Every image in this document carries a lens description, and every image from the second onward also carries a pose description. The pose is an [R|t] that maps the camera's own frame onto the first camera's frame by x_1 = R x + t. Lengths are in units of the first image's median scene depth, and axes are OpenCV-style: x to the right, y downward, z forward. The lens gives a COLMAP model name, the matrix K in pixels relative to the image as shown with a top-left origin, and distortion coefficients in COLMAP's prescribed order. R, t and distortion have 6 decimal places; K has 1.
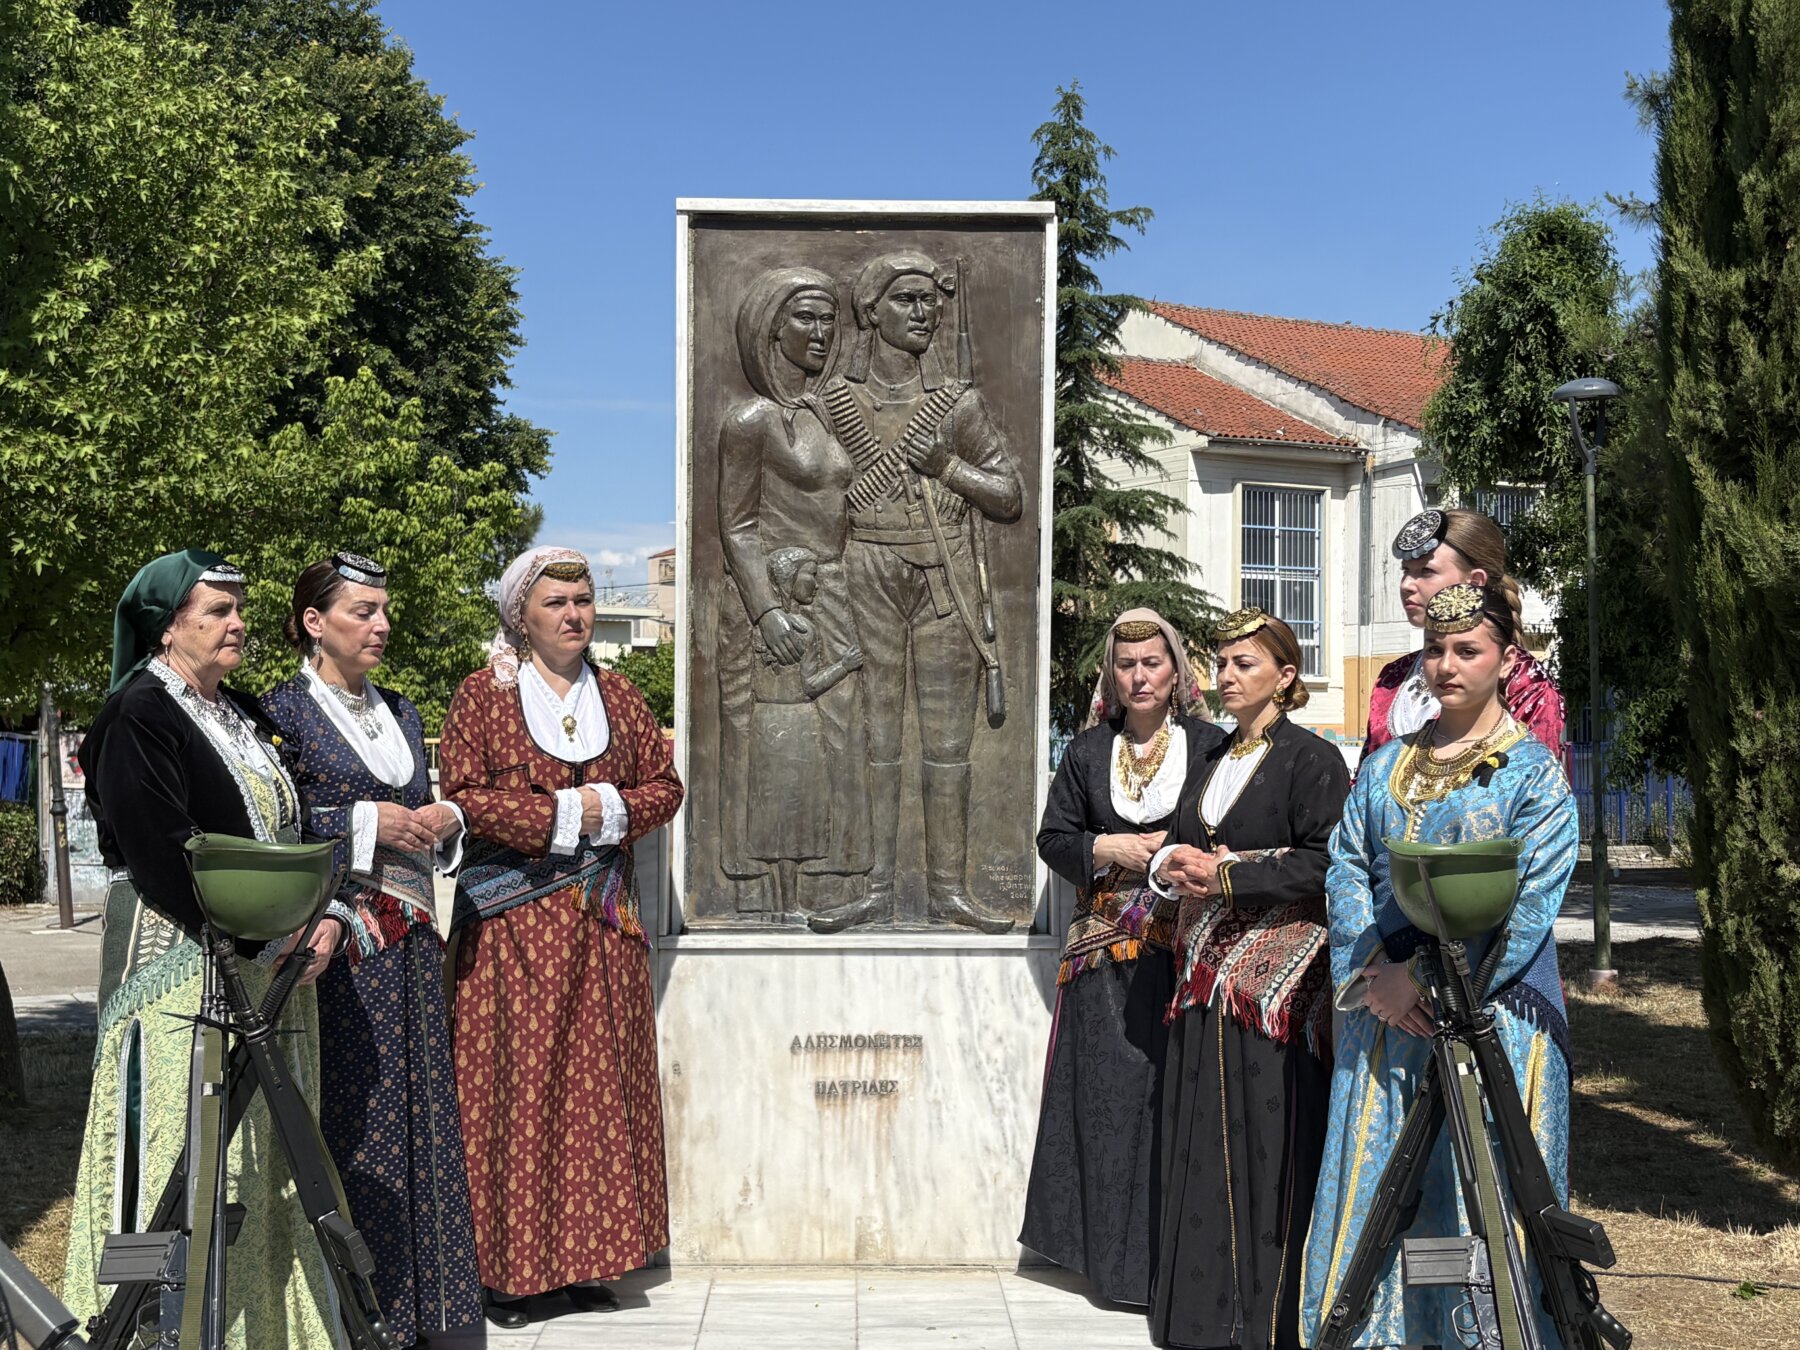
lens RADIAL K [[2086.5, 0, 892.5], [0, 2086.5, 696.0], [0, 0, 1]] dist [0.238354, -1.025622]
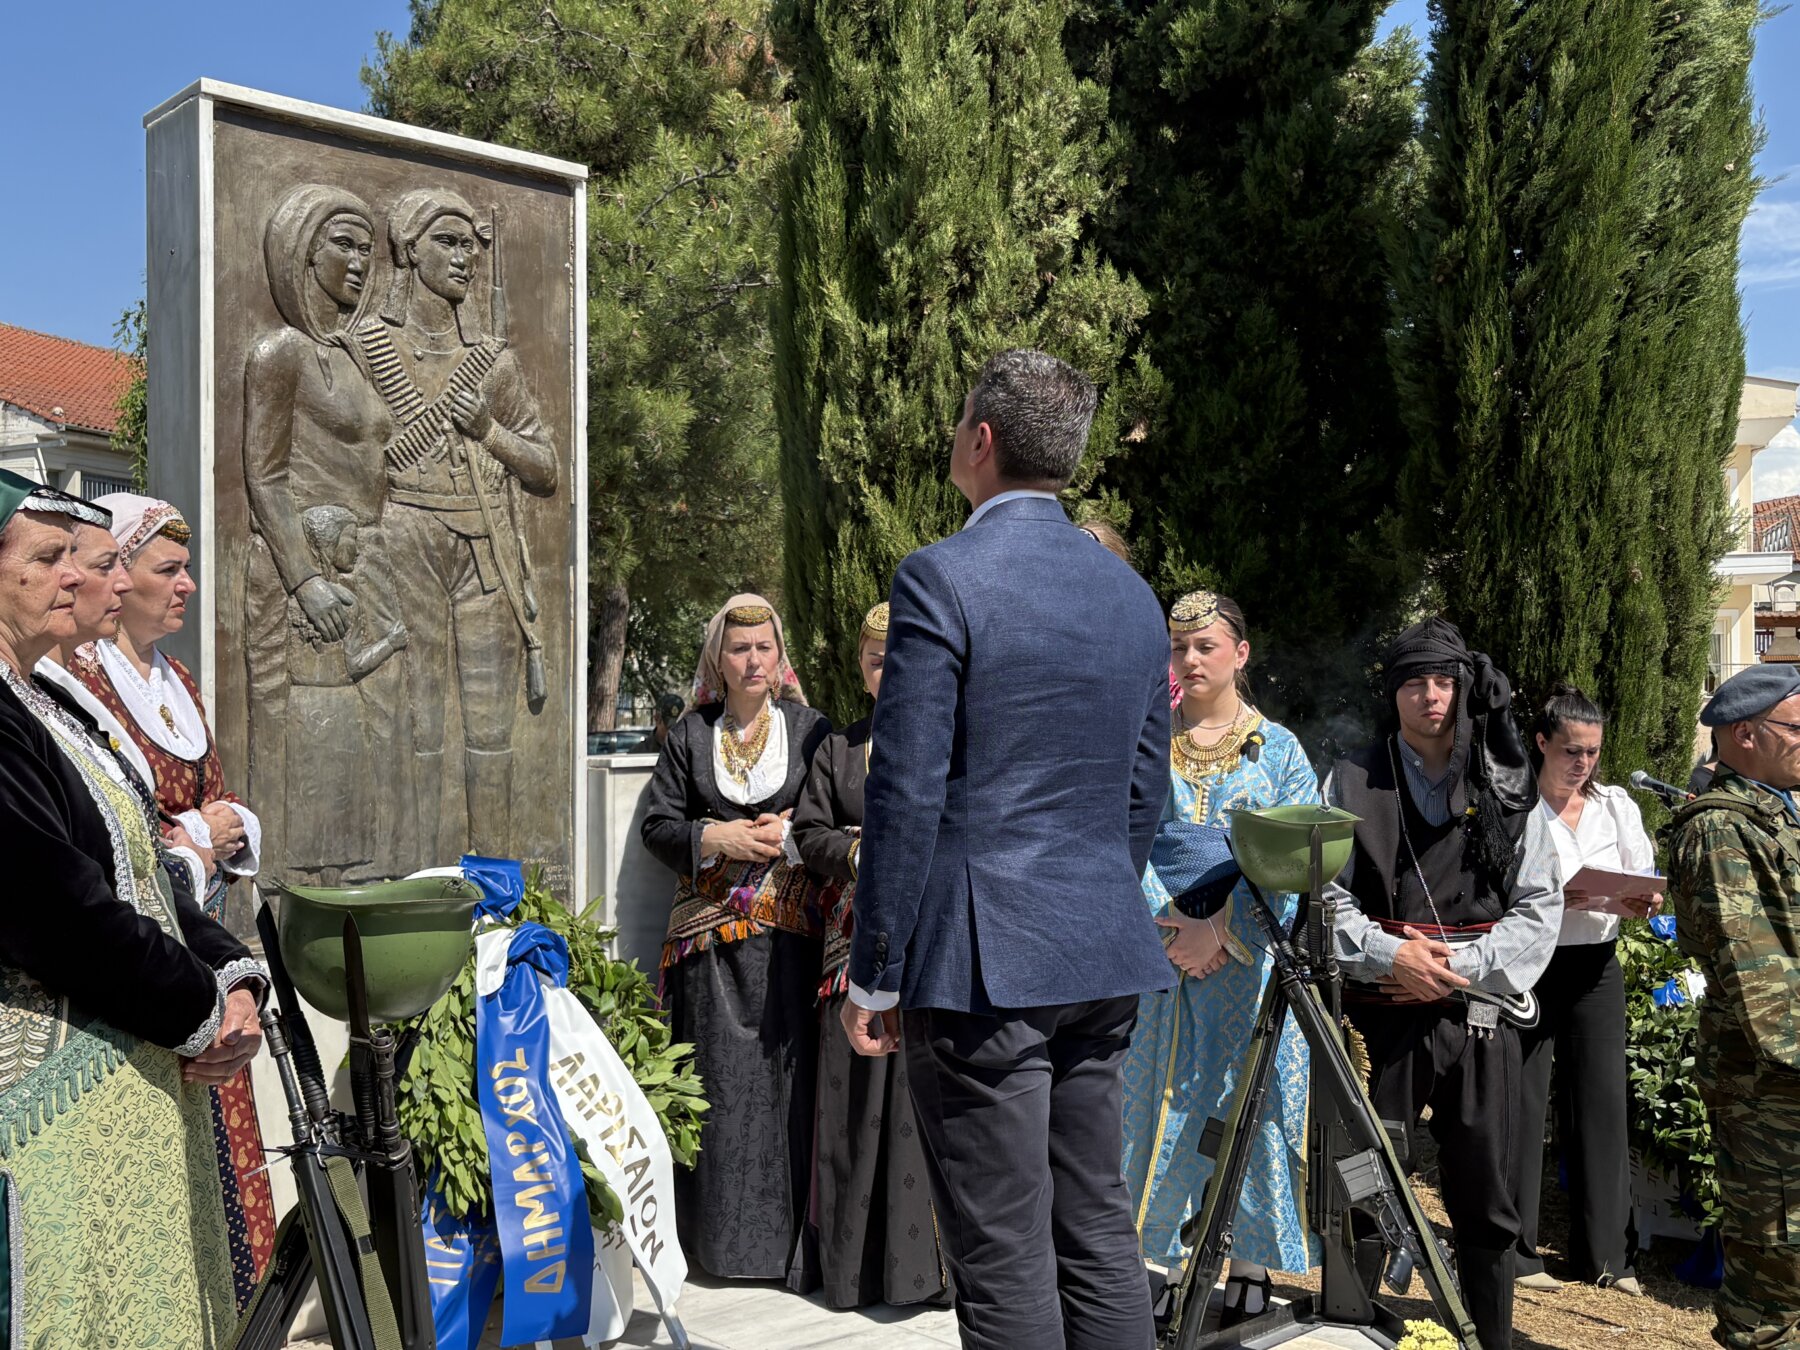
lens RADIAL K [[1812.4, 0, 892.3], [0, 1812.4, 687.5], [0, 0, 1]] dist [0.197531, -0.724291]
pose [[0.739180, -0.002089, 0.673505, -0.386683], [-0.004572, 0.999957, 0.008119, -0.003141], [-0.673493, -0.009081, 0.739138, 0.280777]]
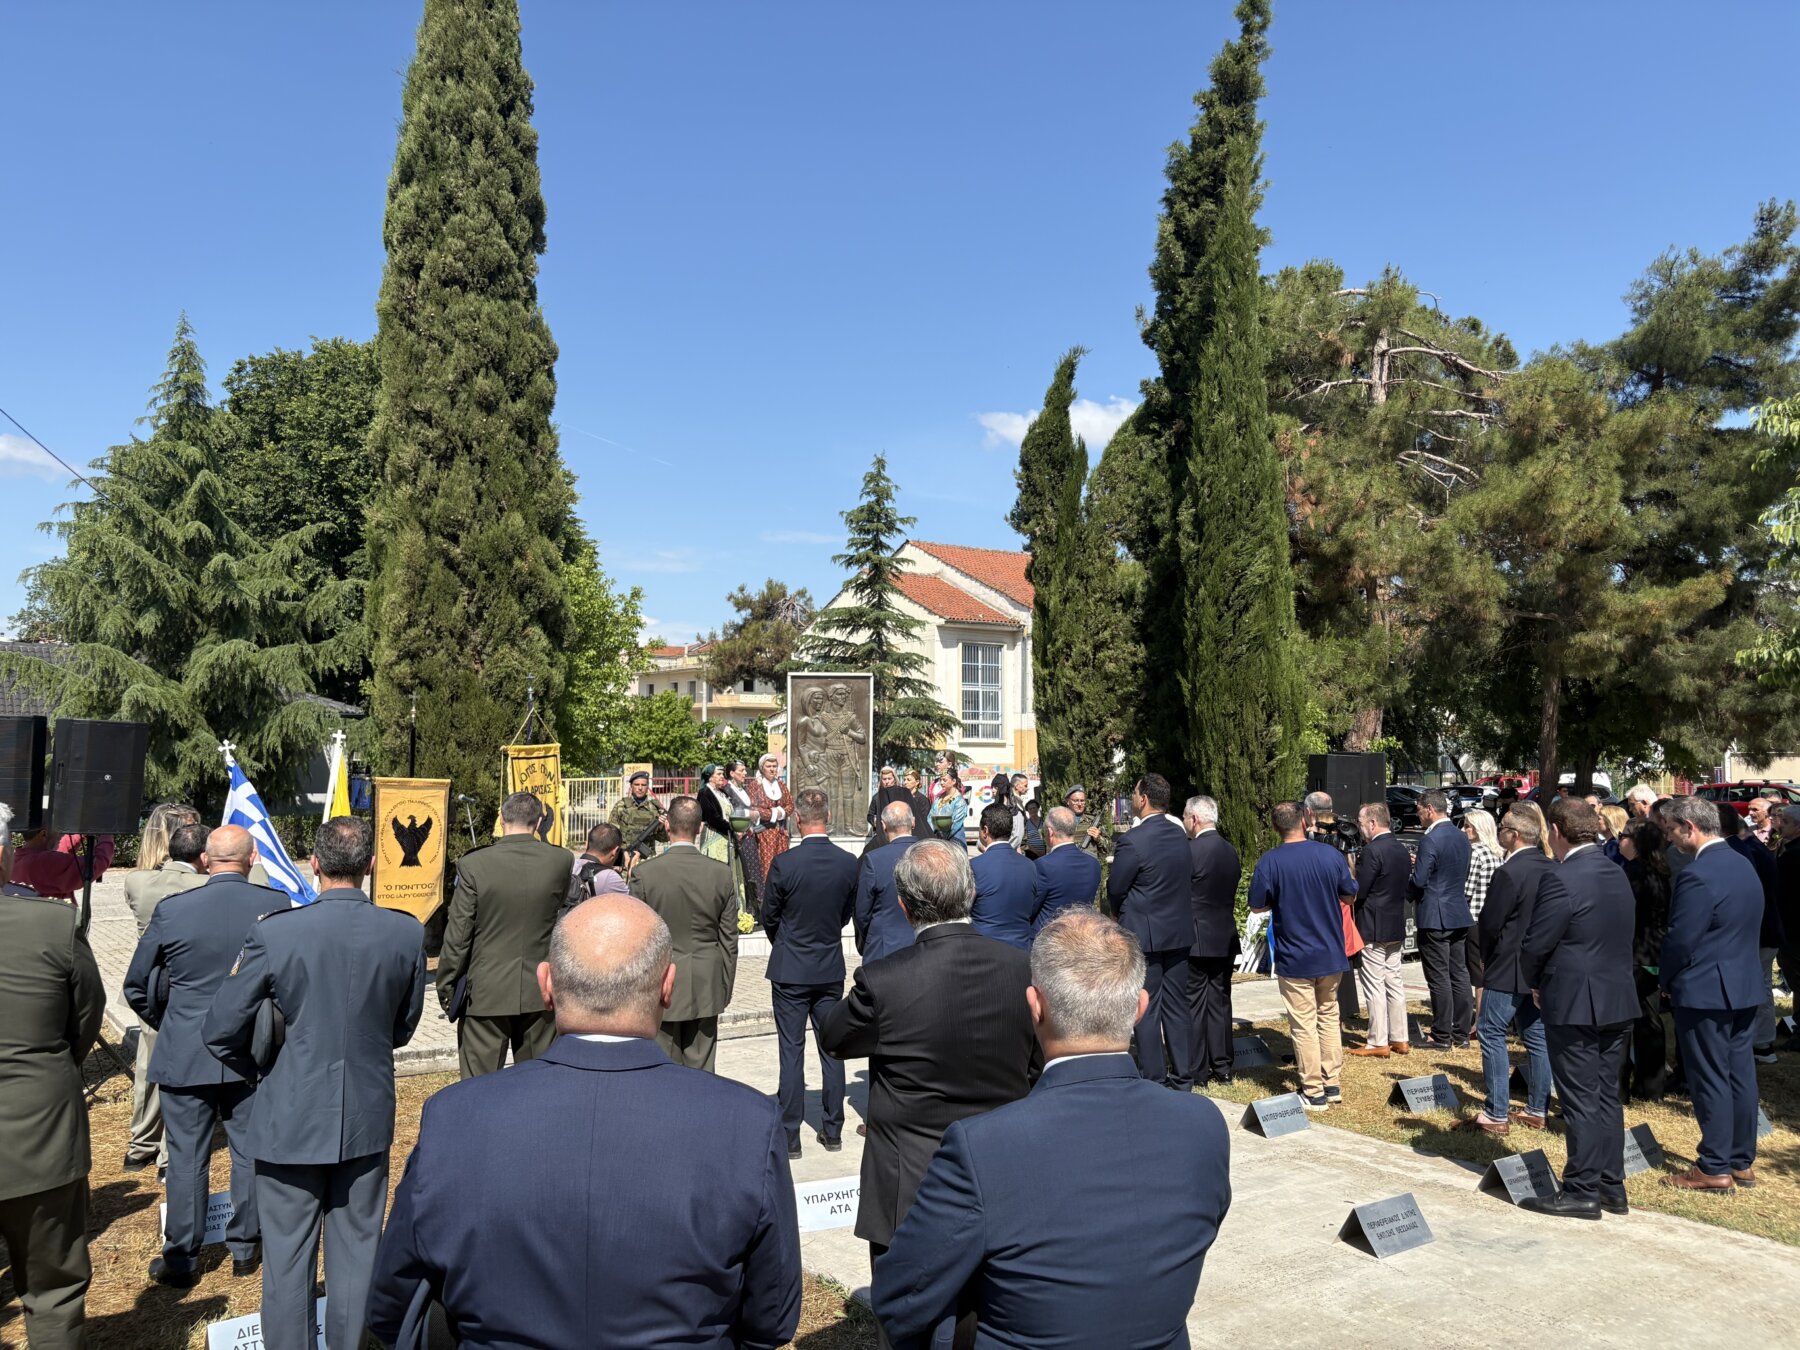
lens RADIAL K [[1352.5, 0, 904.1], [0, 1352.5, 698.3], [0, 0, 1]] dist [0.061066, -0.073792]
pose [[0.994448, 0.002627, 0.105194, -0.158645], [0.000150, 0.999652, -0.026380, -0.105297], [-0.105227, 0.026249, 0.994102, -1.863587]]
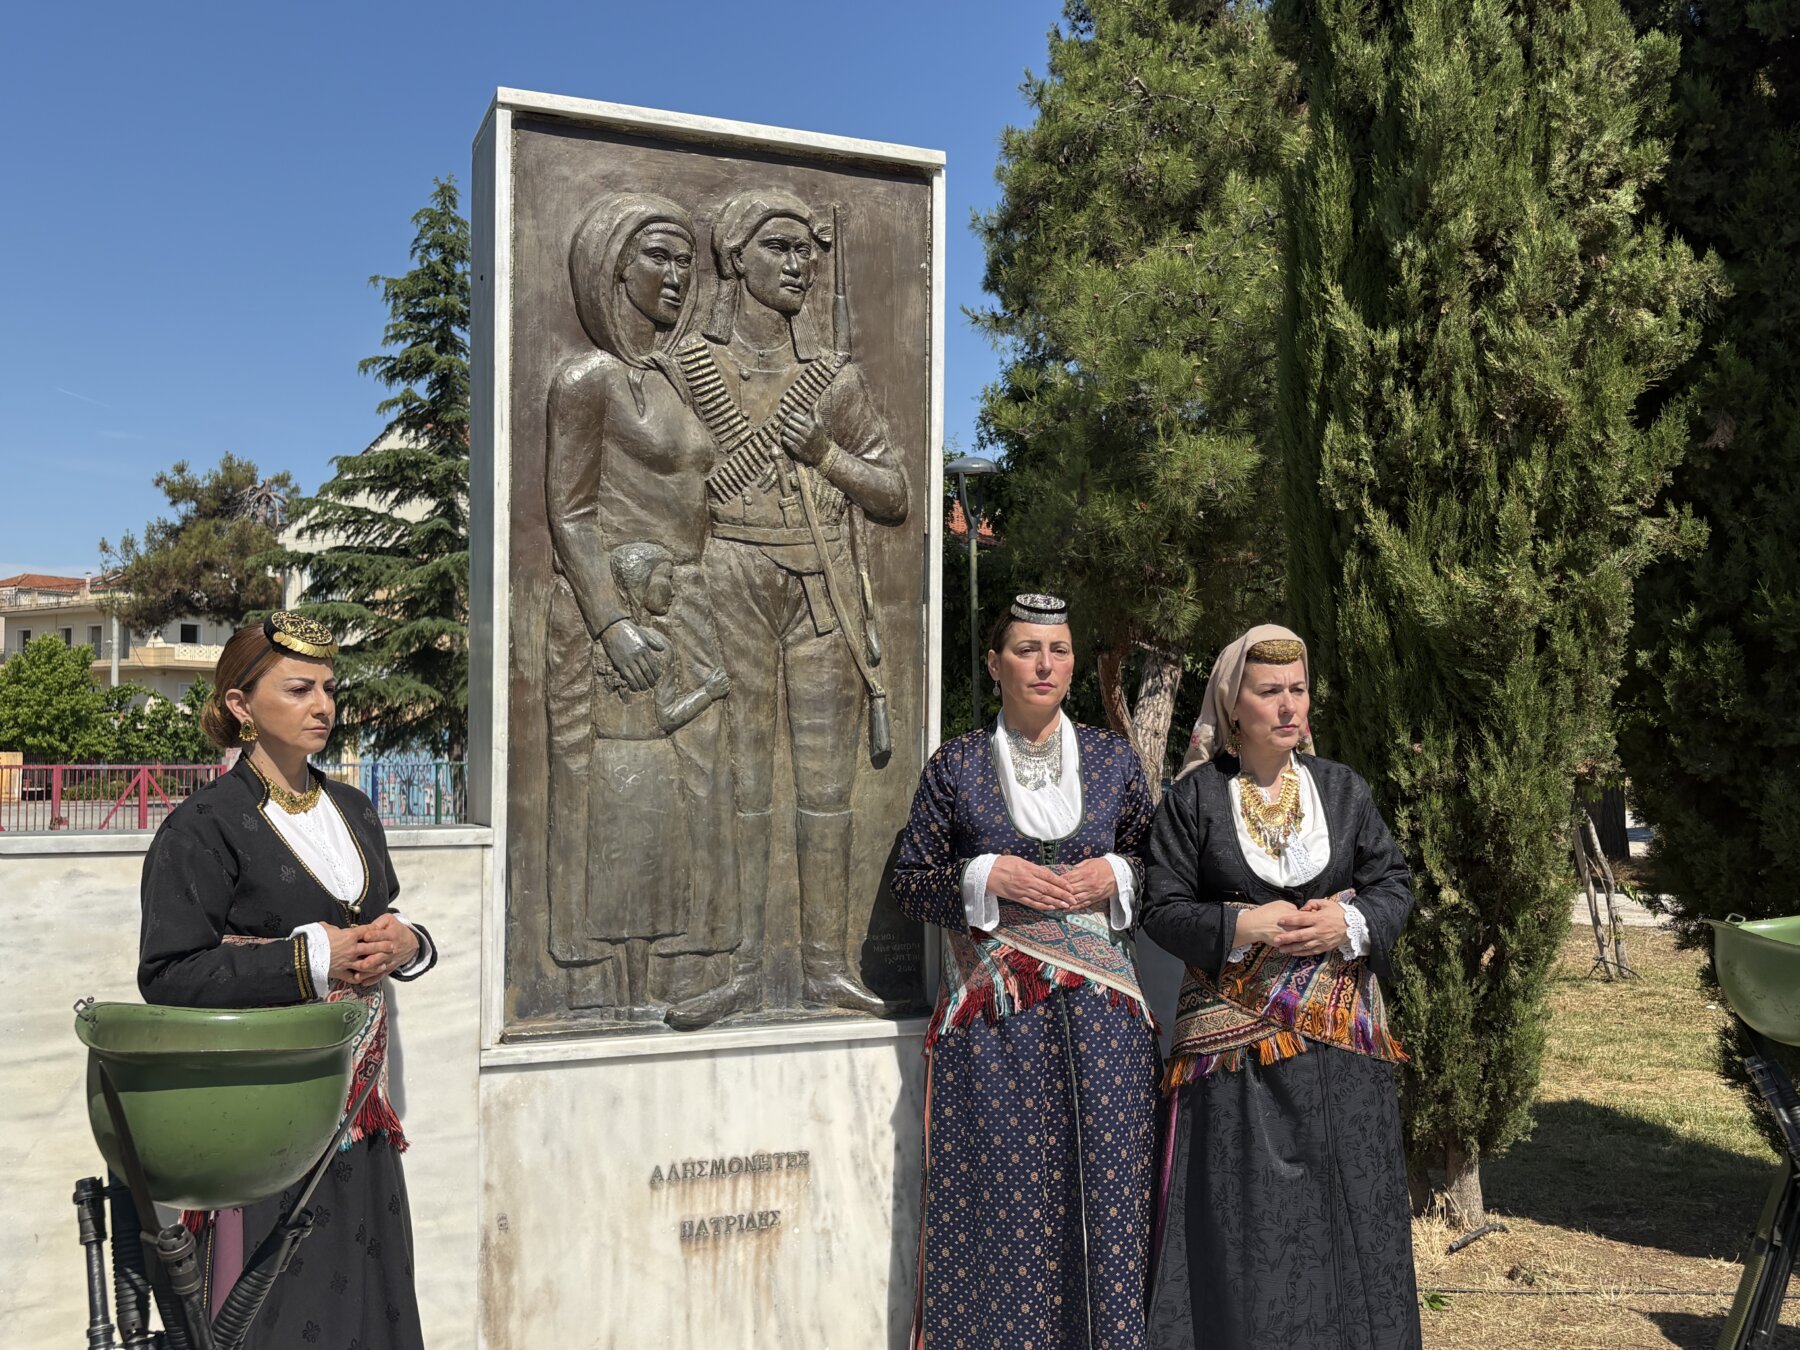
lens RADIAL K [[1716.2, 0, 898.0], [0, 1716.2, 693.4], [0, 0, 1]] dist [0.197331, -0.672421]
pose [[0.928784, 0.009620, 0.370496, -0.199346], [-0.003449, 0.999844, -0.017314, -0.002961], [-0.370605, 0.014803, 0.928673, 0.355963]]
